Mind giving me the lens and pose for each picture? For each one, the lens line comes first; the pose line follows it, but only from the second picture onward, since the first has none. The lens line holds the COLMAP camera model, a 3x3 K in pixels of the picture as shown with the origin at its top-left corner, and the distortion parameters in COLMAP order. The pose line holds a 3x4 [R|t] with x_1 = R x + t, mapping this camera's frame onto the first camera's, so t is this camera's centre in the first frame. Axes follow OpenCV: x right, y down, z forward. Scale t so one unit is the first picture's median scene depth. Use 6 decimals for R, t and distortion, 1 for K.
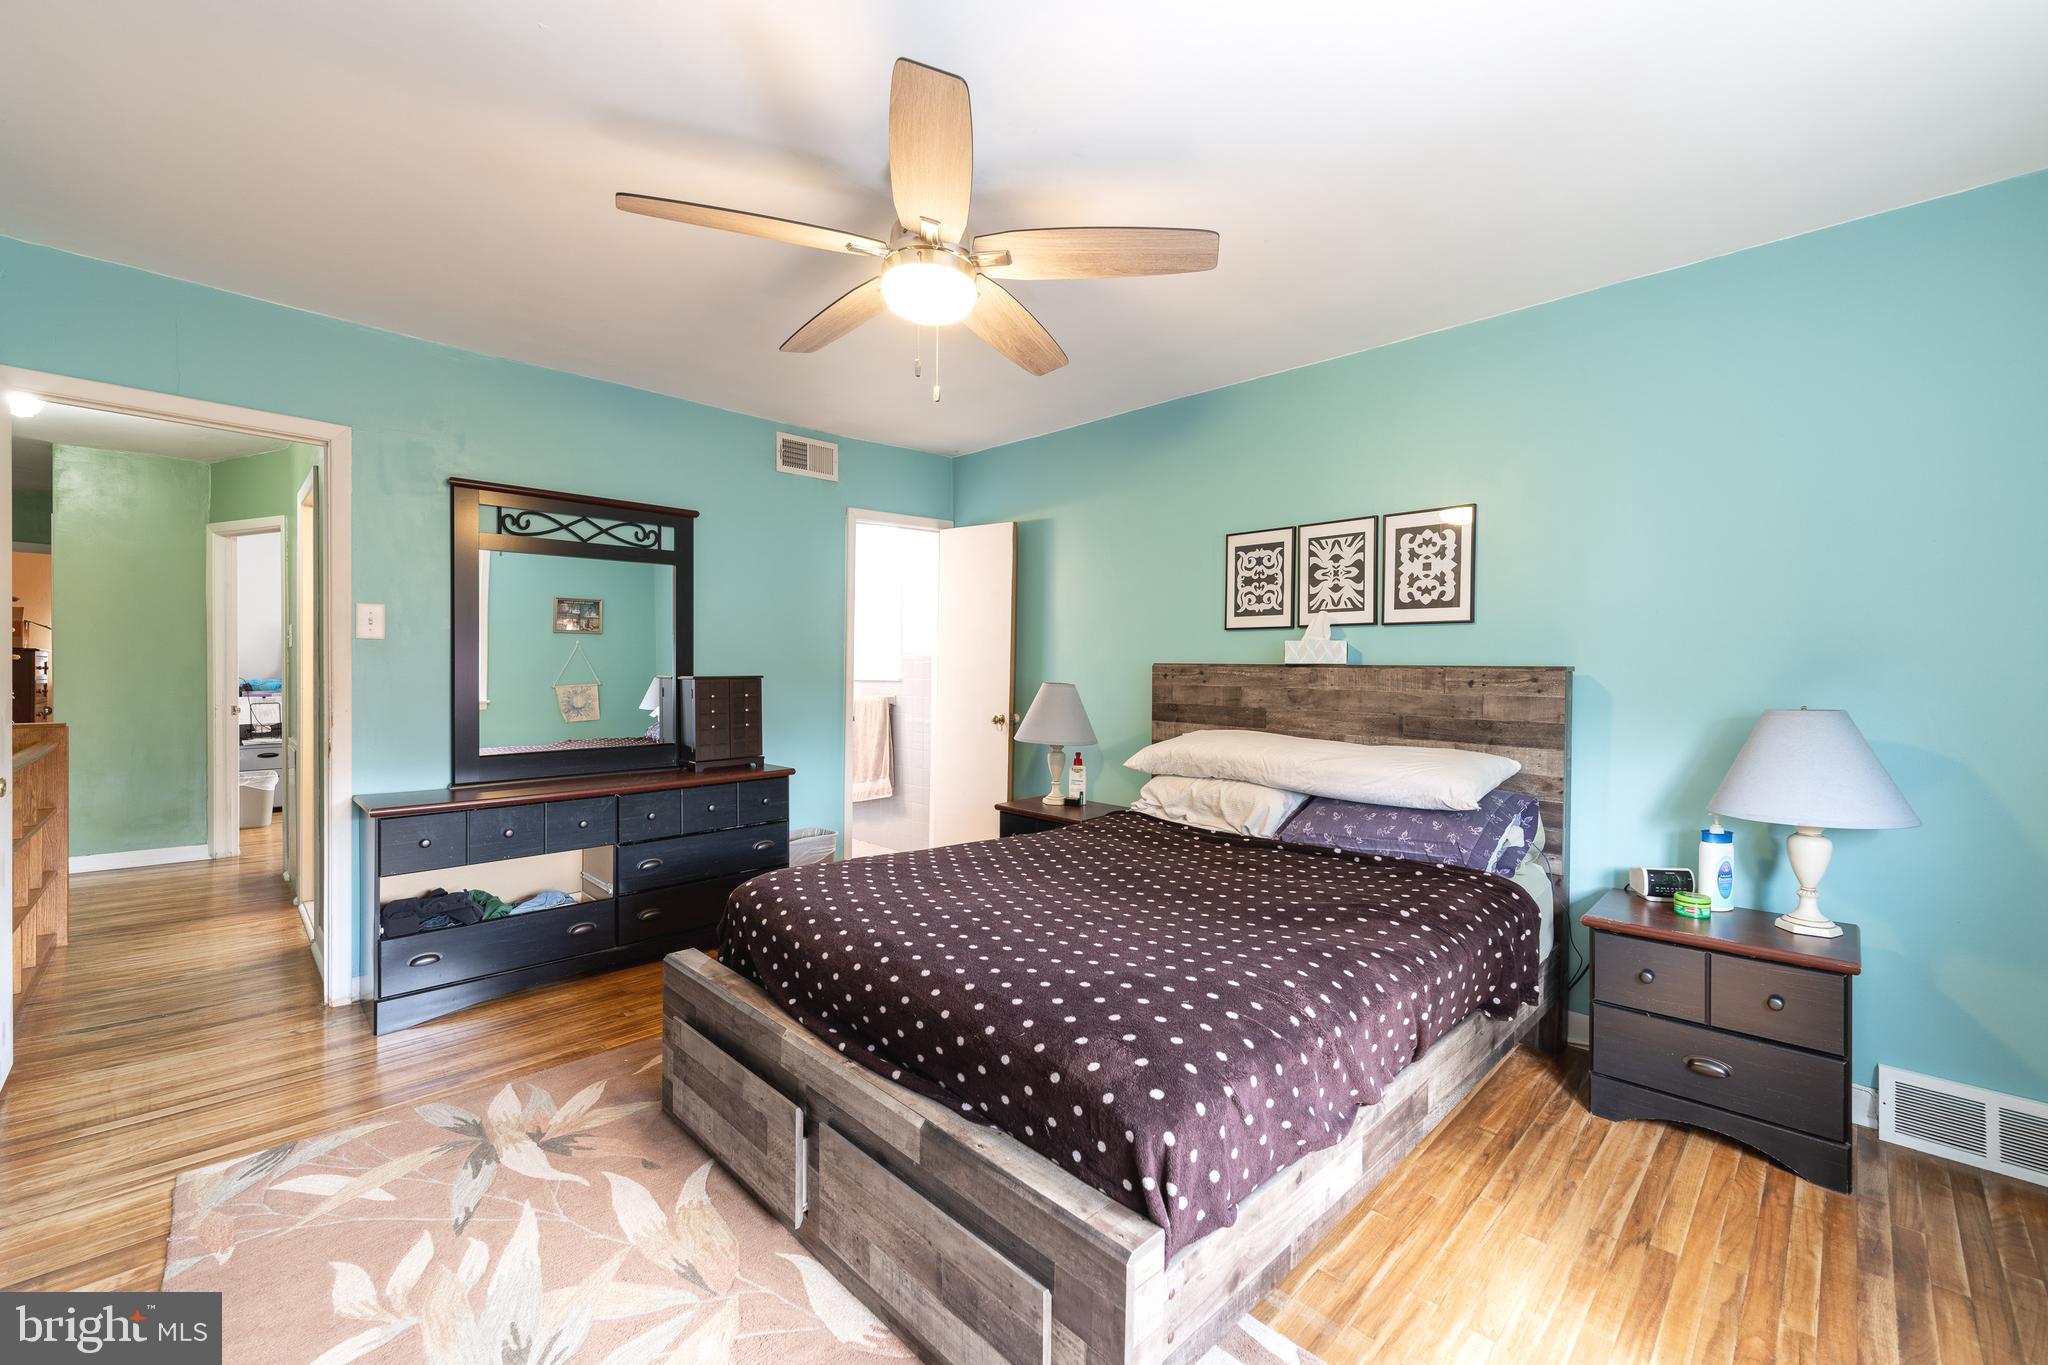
lens RADIAL K [[829.1, 0, 1026.5], [0, 829.1, 682.5], [0, 0, 1]] dist [0.000815, -0.000125]
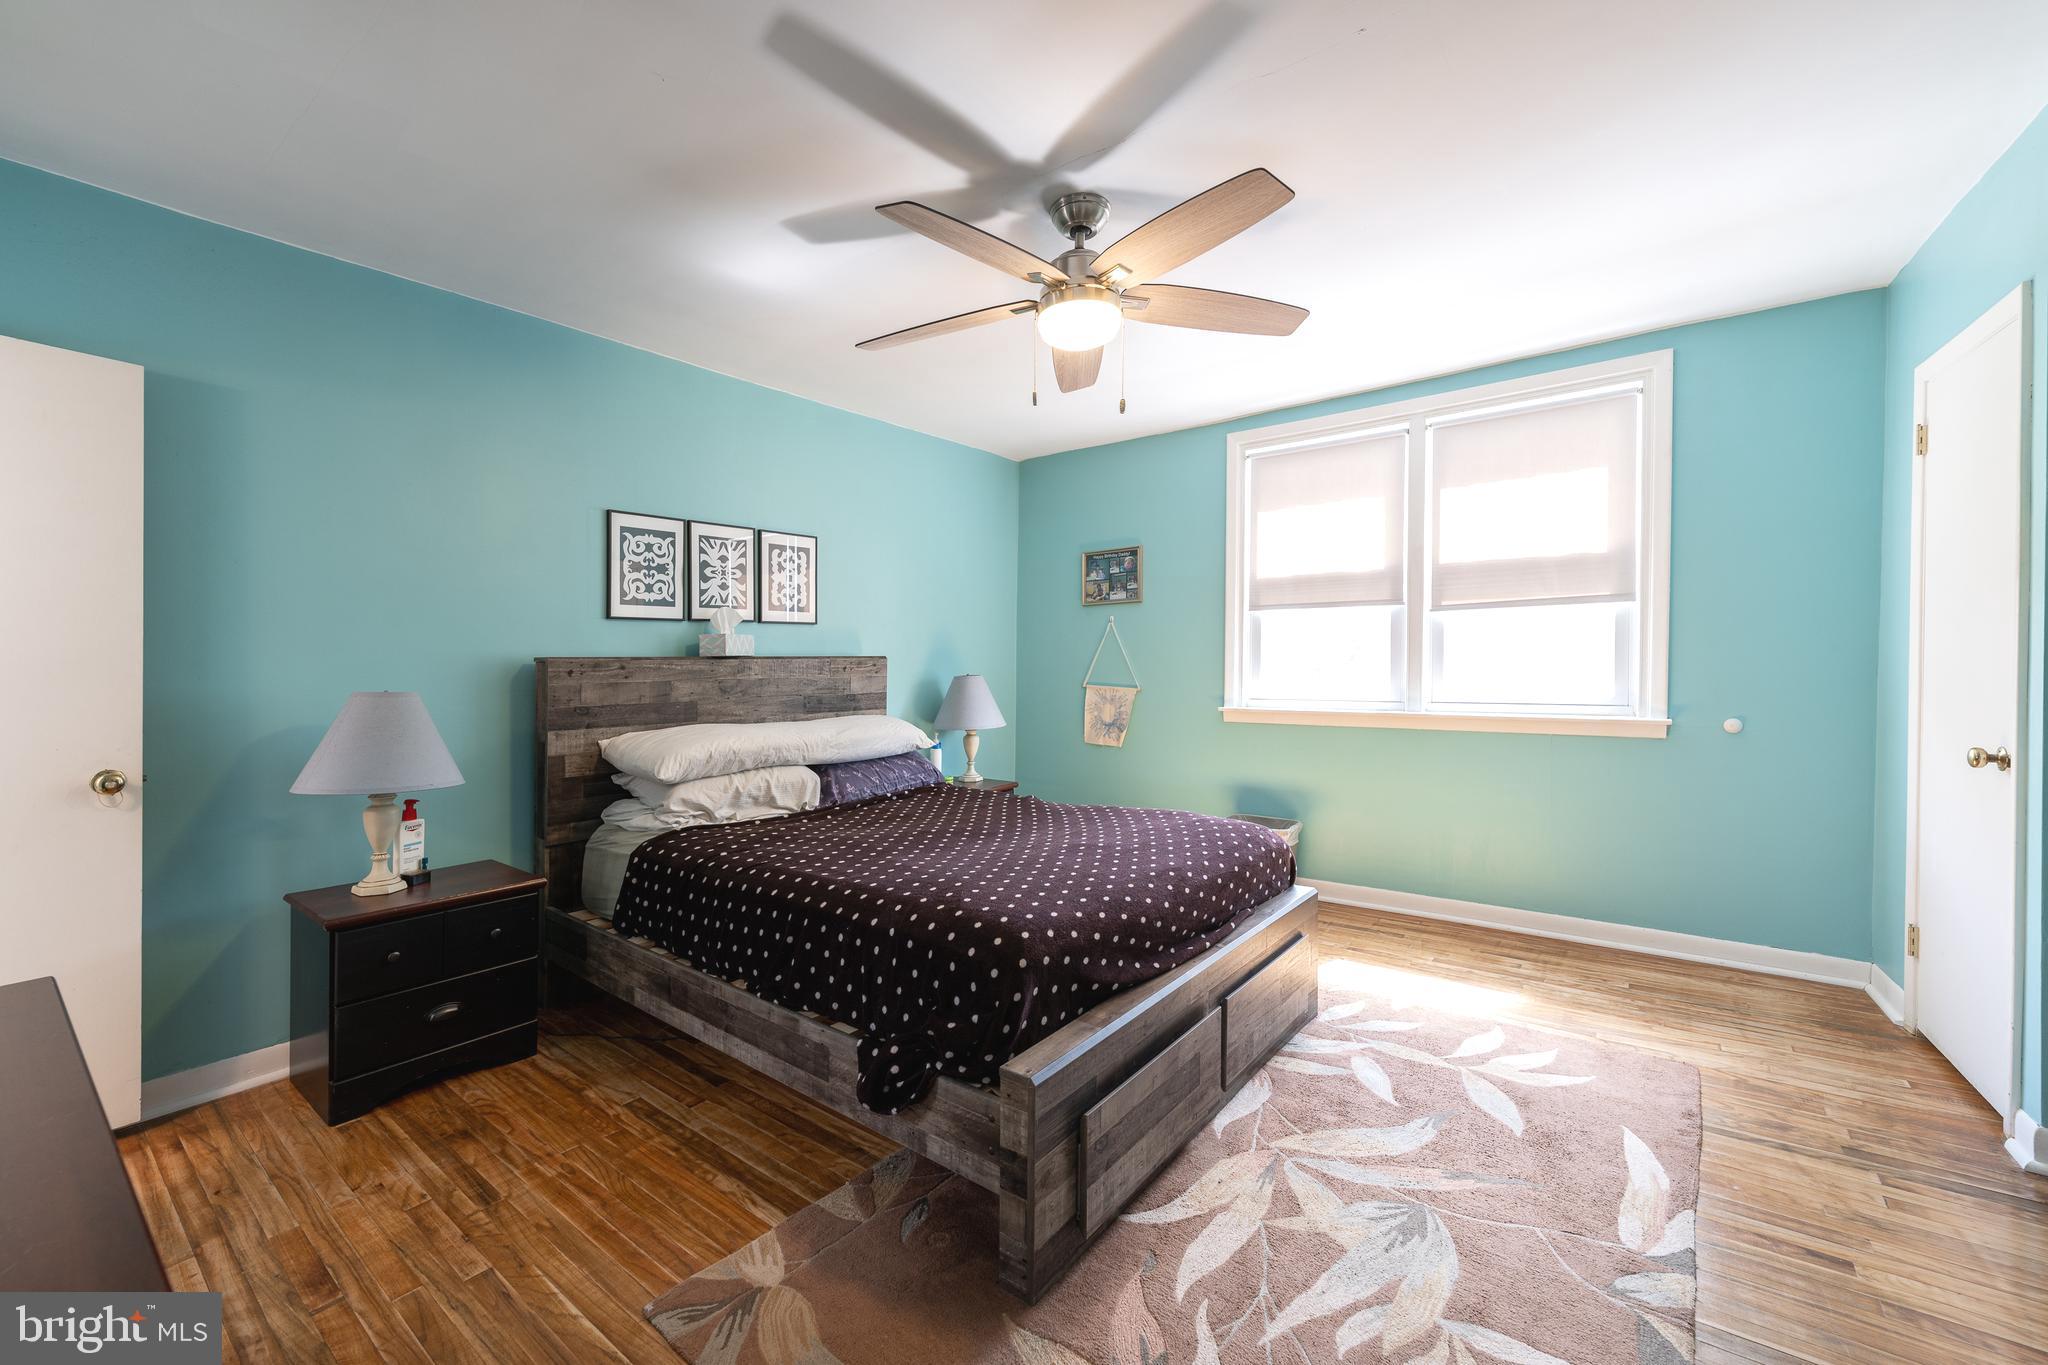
lens RADIAL K [[829.1, 0, 1026.5], [0, 829.1, 682.5], [0, 0, 1]] dist [0.000815, -0.000125]
pose [[-0.132606, -0.042289, 0.990266, -0.745197], [0.023819, 0.998665, 0.045837, -0.027153], [-0.990883, 0.029665, -0.131422, 0.731041]]
